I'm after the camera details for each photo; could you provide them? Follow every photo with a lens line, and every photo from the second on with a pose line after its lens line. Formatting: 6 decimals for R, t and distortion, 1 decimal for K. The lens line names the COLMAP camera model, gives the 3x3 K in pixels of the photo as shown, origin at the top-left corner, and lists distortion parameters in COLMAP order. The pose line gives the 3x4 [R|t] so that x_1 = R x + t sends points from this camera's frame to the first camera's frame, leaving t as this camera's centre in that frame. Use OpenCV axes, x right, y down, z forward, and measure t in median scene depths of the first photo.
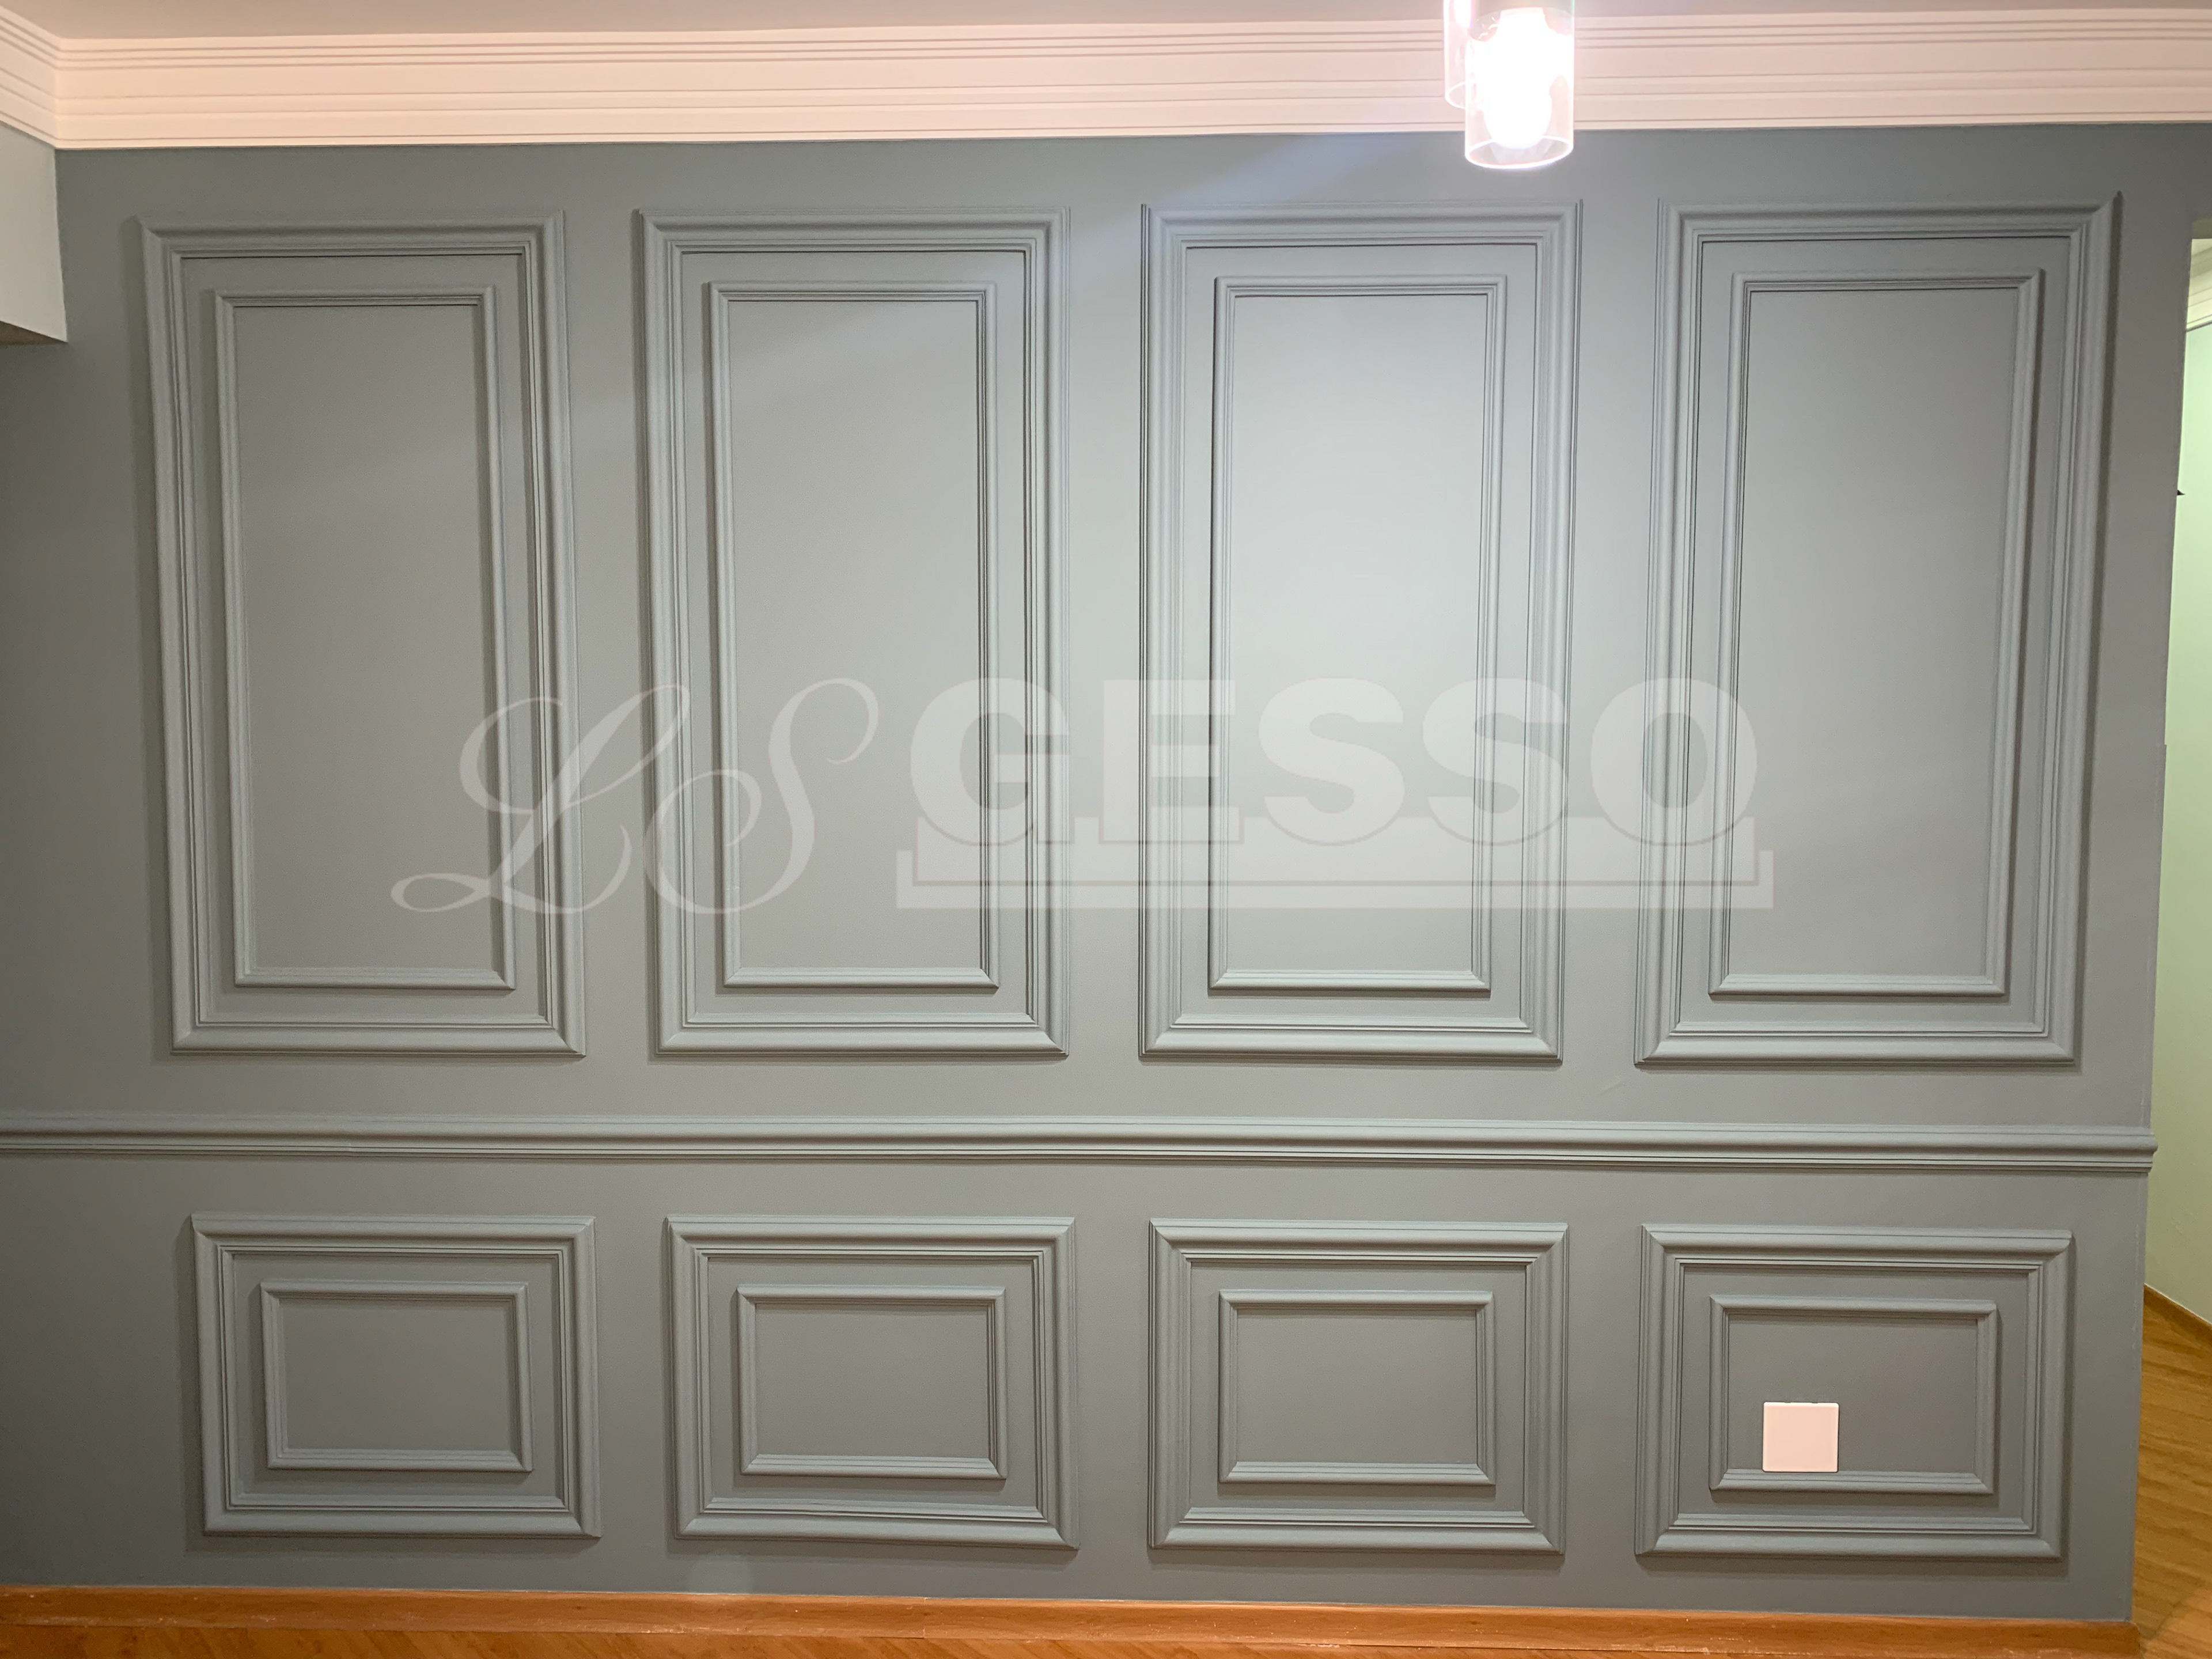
lens RADIAL K [[1623.5, 0, 1187.4], [0, 1623.5, 824.7], [0, 0, 1]] dist [0.011490, -0.006473]
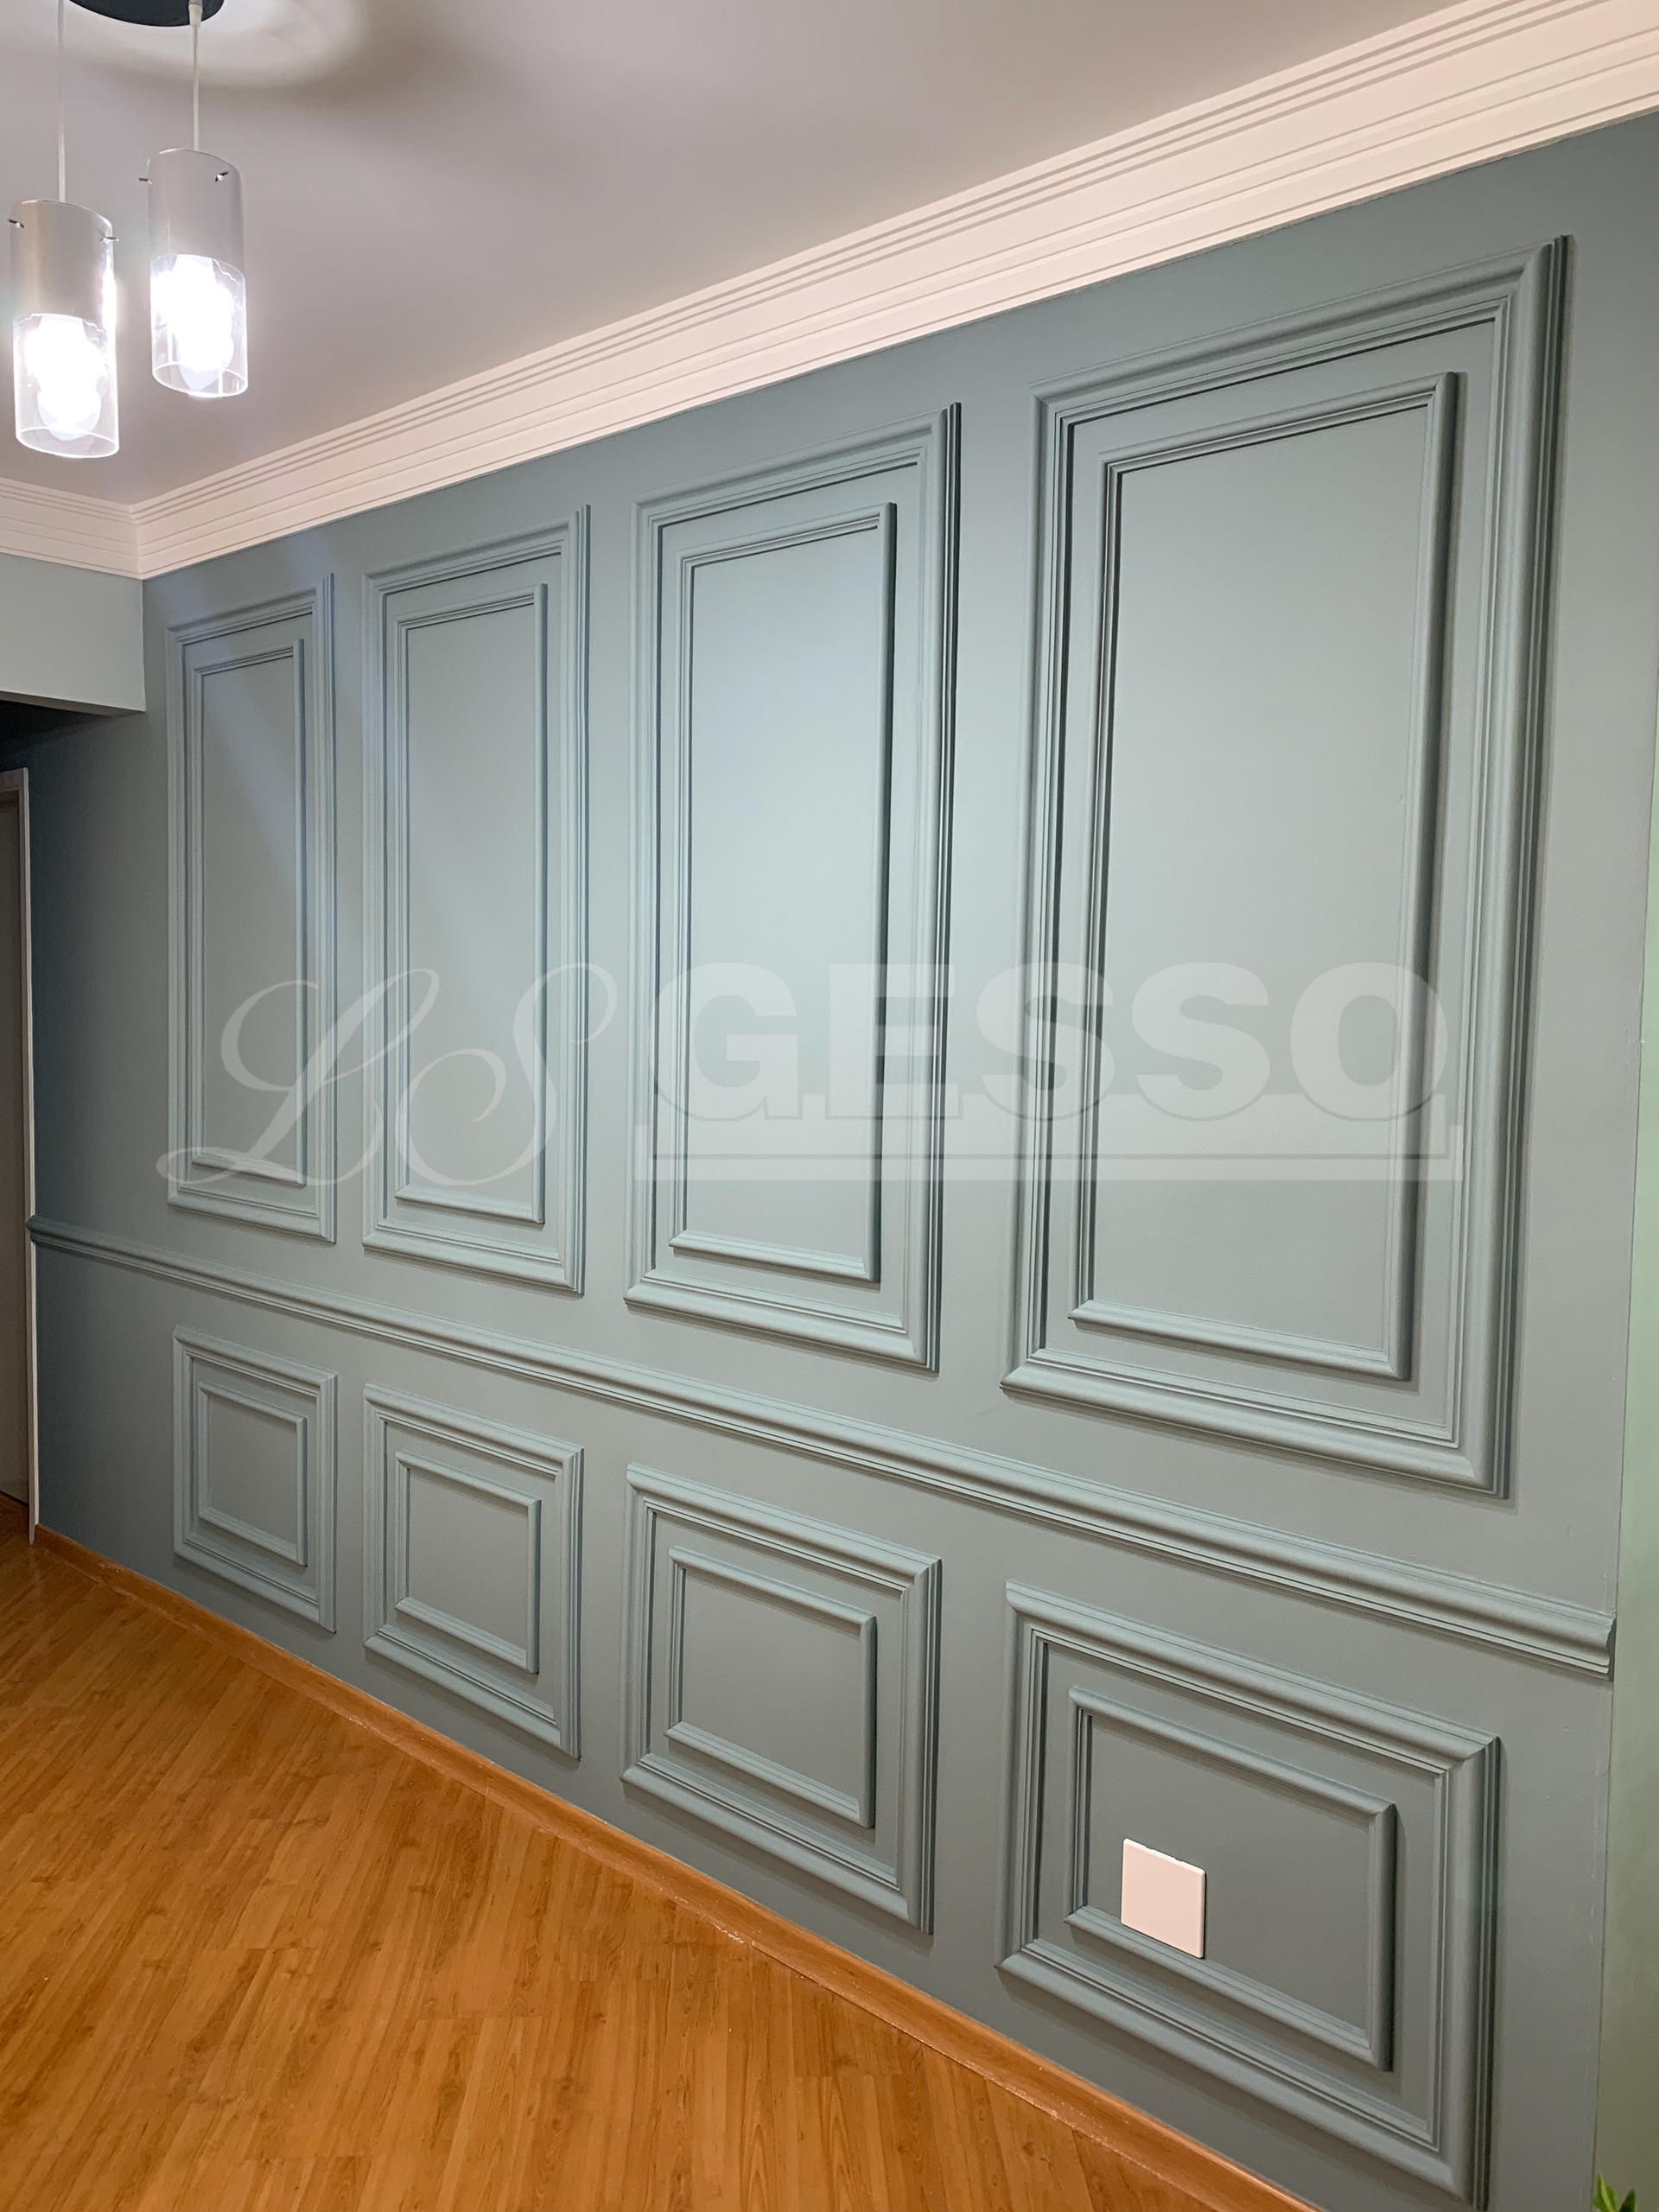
lens RADIAL K [[1705.3, 0, 834.6], [0, 1705.3, 1098.5], [0, 0, 1]] dist [0.009898, 0.003600]
pose [[0.758137, 0.060150, -0.649315, 0.774135], [-0.071167, 0.997421, 0.009303, -0.008832], [0.648200, 0.039157, 0.760463, 0.245817]]
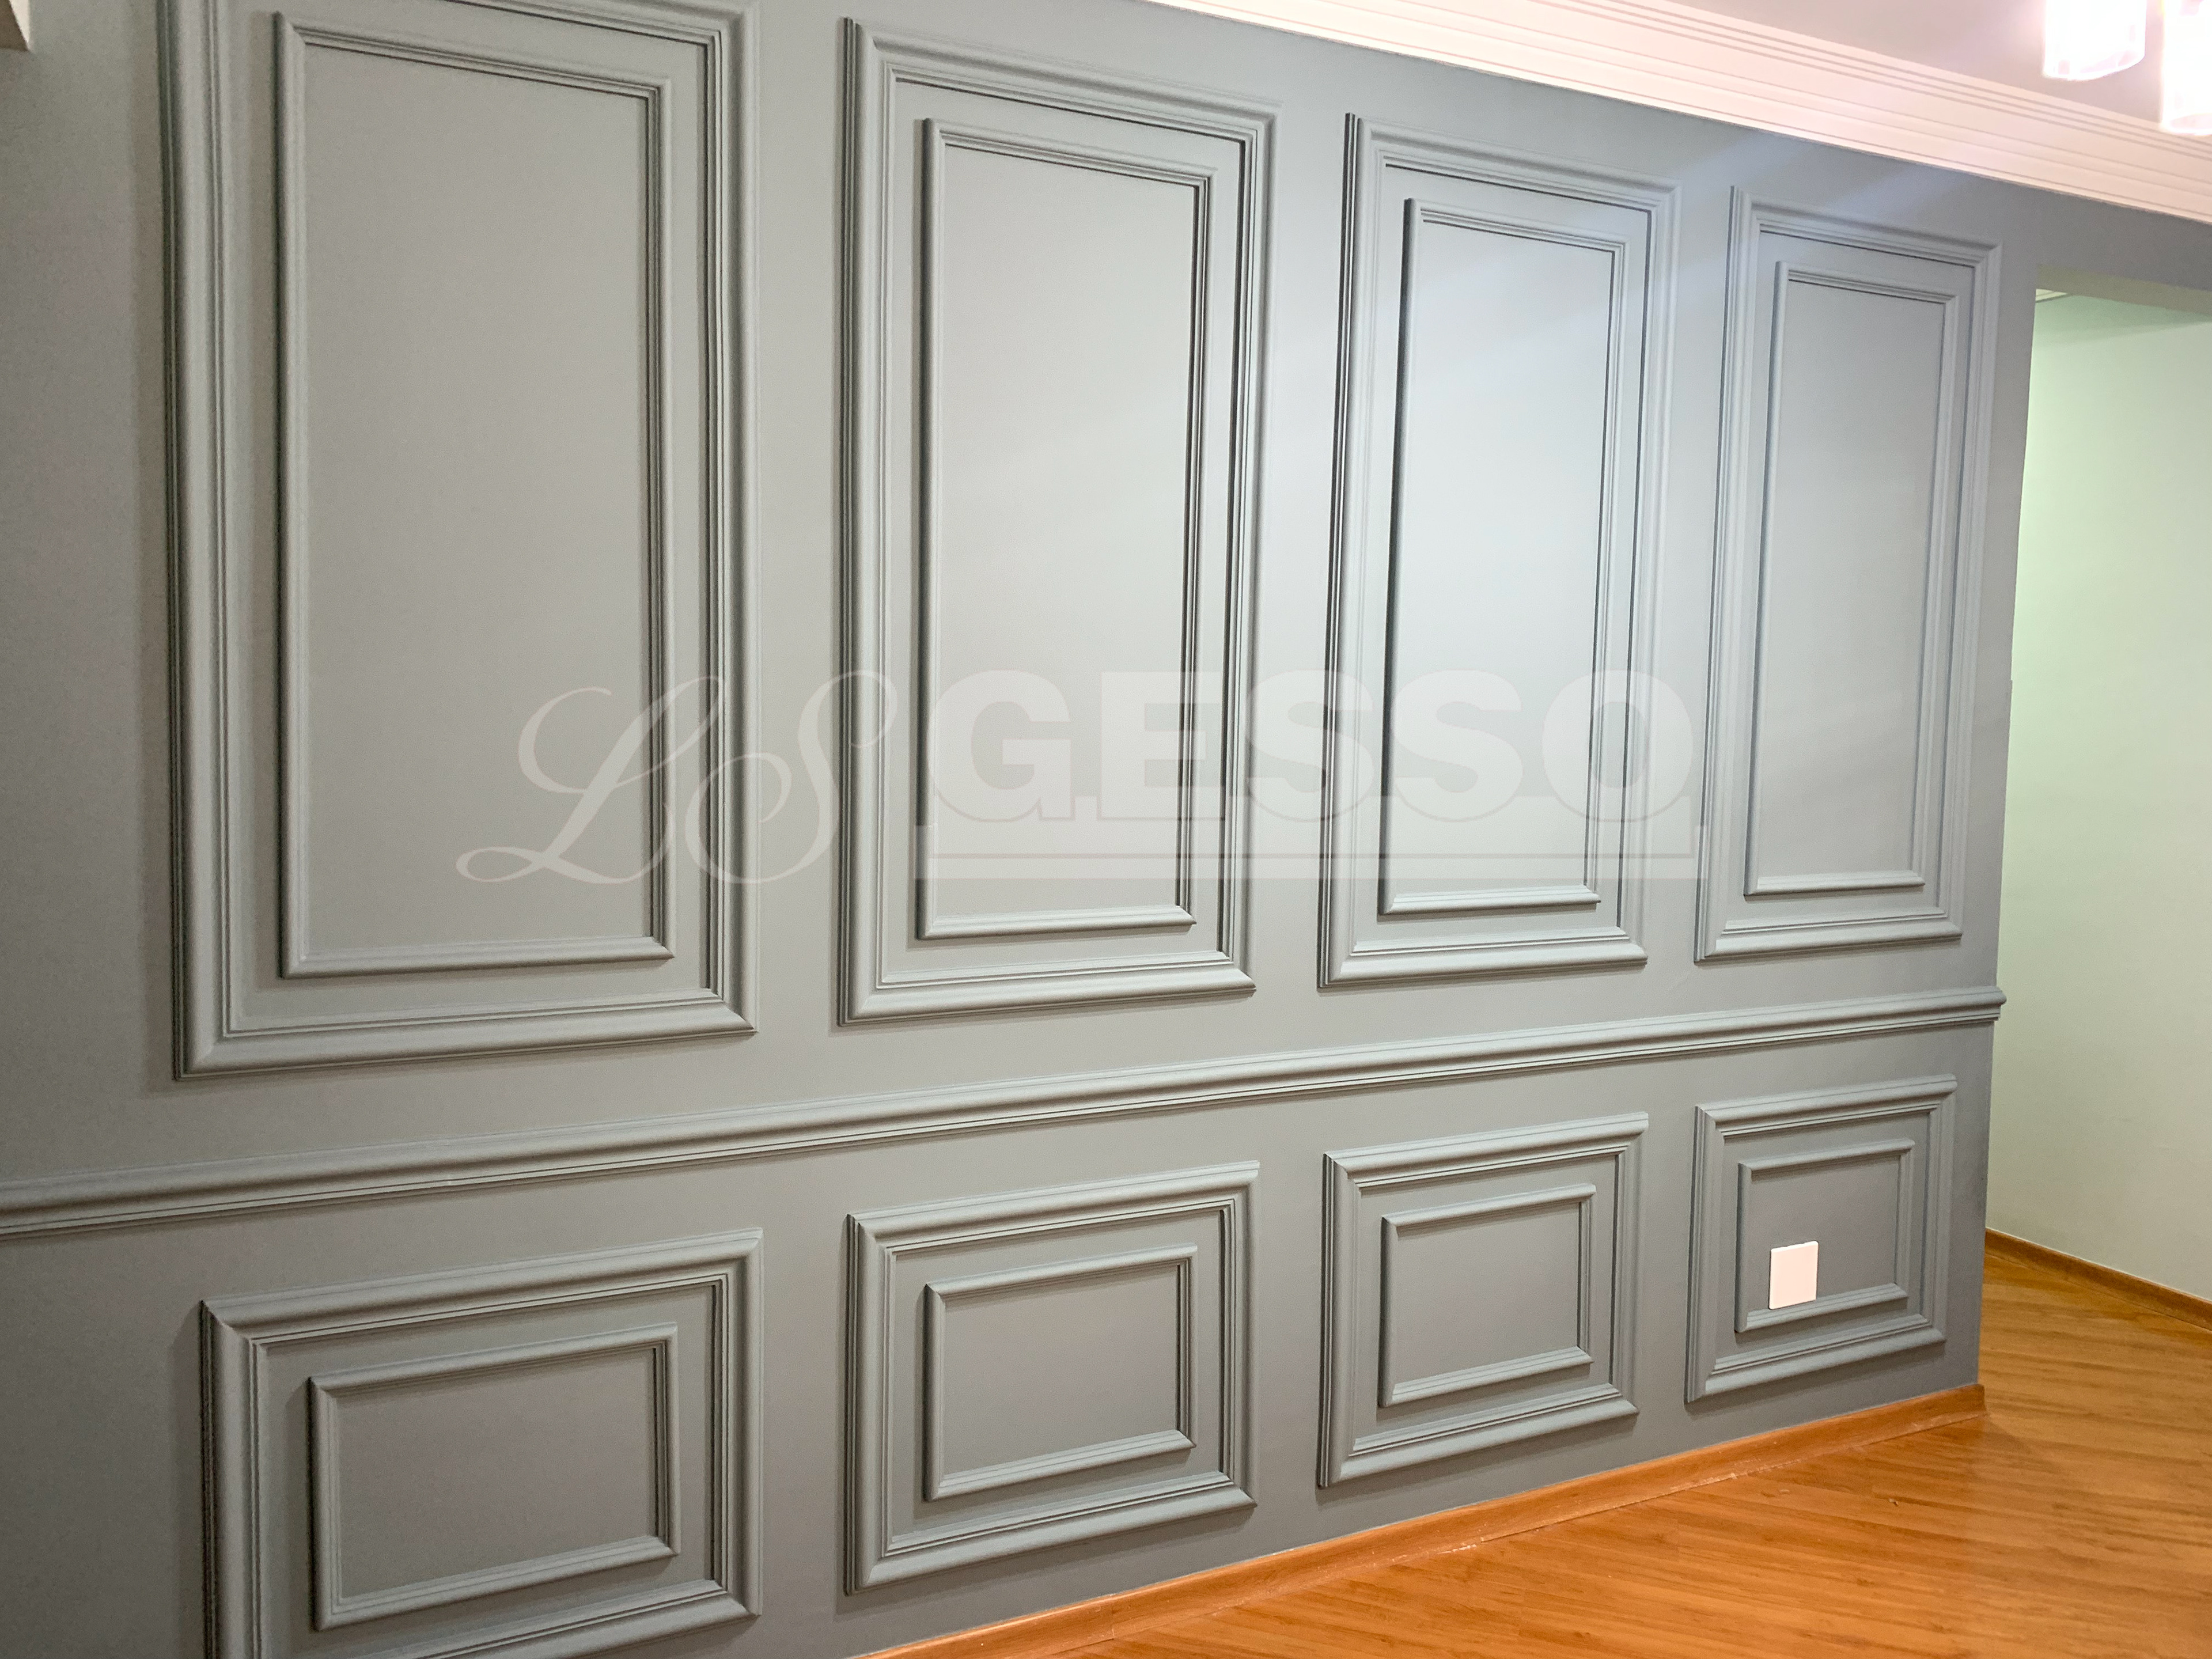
lens RADIAL K [[1705.3, 0, 1106.0], [0, 1705.3, 829.5], [0, 0, 1]] dist [0.009898, 0.003600]
pose [[0.882946, -0.026399, 0.468731, -0.619162], [0.024305, 0.999649, 0.010518, 0.033790], [-0.468845, 0.002106, 0.883278, 0.152015]]
